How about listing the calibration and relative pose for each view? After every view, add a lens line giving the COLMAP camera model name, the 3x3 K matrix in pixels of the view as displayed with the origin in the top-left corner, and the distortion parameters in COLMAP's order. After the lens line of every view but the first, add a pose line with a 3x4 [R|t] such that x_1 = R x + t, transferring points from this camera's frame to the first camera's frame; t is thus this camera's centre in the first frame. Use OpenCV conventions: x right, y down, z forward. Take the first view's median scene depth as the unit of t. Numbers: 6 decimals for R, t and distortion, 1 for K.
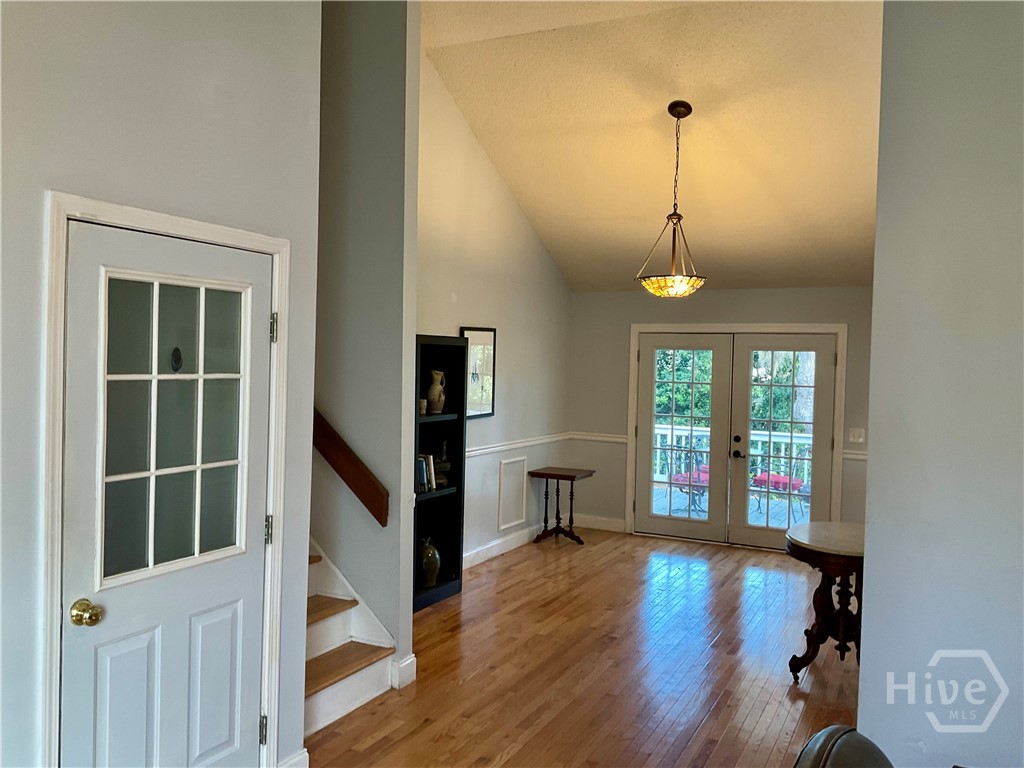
lens RADIAL K [[843.8, 0, 509.5], [0, 843.8, 383.6], [0, 0, 1]] dist [0.093171, -0.175301]
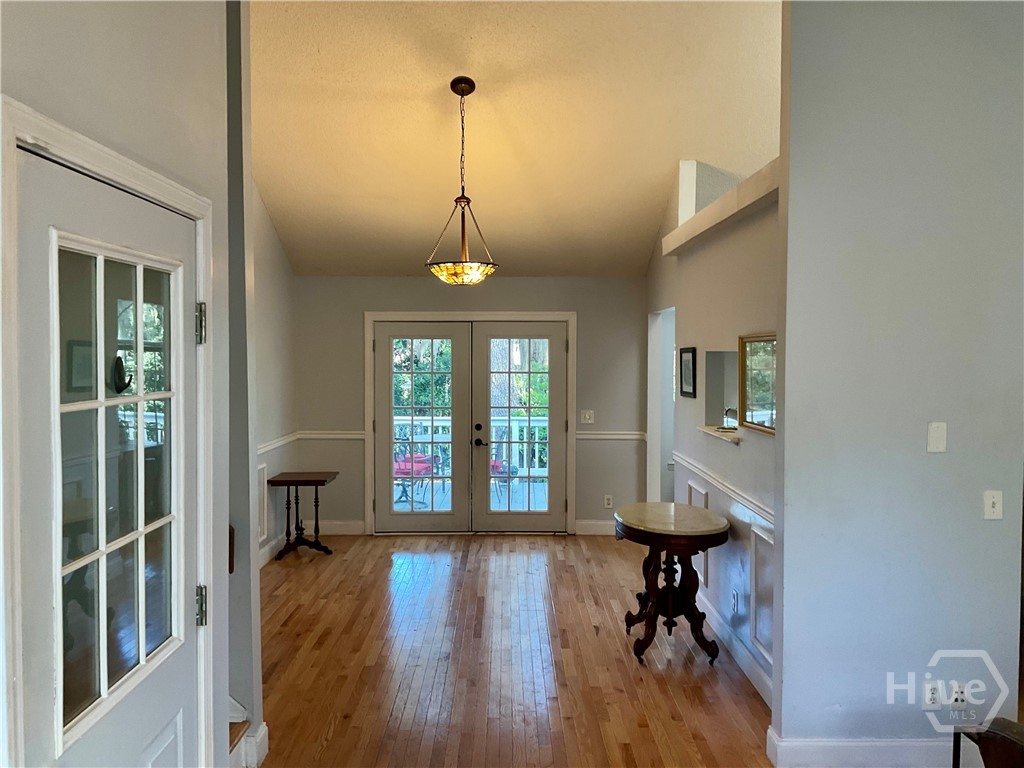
lens RADIAL K [[843.8, 0, 507.1], [0, 843.8, 383.5], [0, 0, 1]] dist [0.093171, -0.175301]
pose [[0.892648, -0.041797, 0.448812, -0.195035], [0.034476, 0.999106, 0.024475, -0.012714], [-0.449433, -0.006374, 0.893291, 0.129464]]
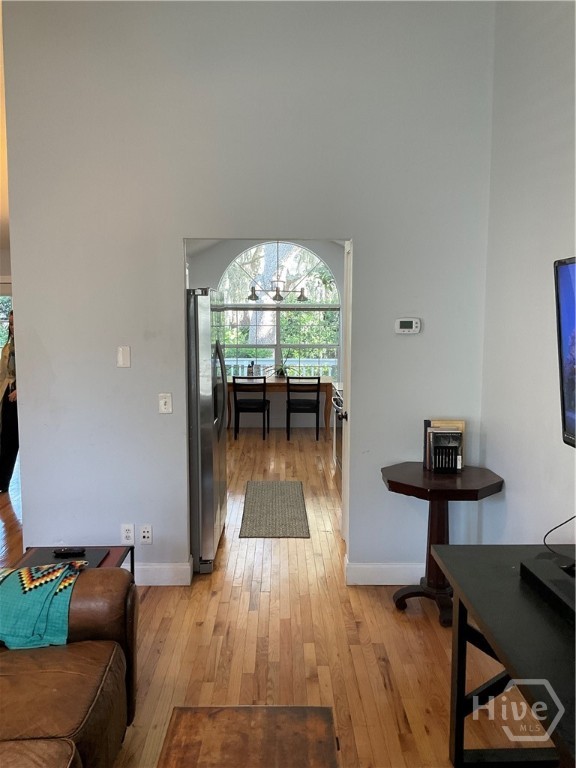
lens RADIAL K [[632.9, 0, 286.8], [0, 632.9, 382.0], [0, 0, 1]] dist [0.093171, -0.175301]
pose [[0.888110, -0.072813, 0.453827, 0.185793], [0.035008, 0.995220, 0.091168, 0.021943], [-0.458296, -0.065080, 0.886414, -0.113158]]
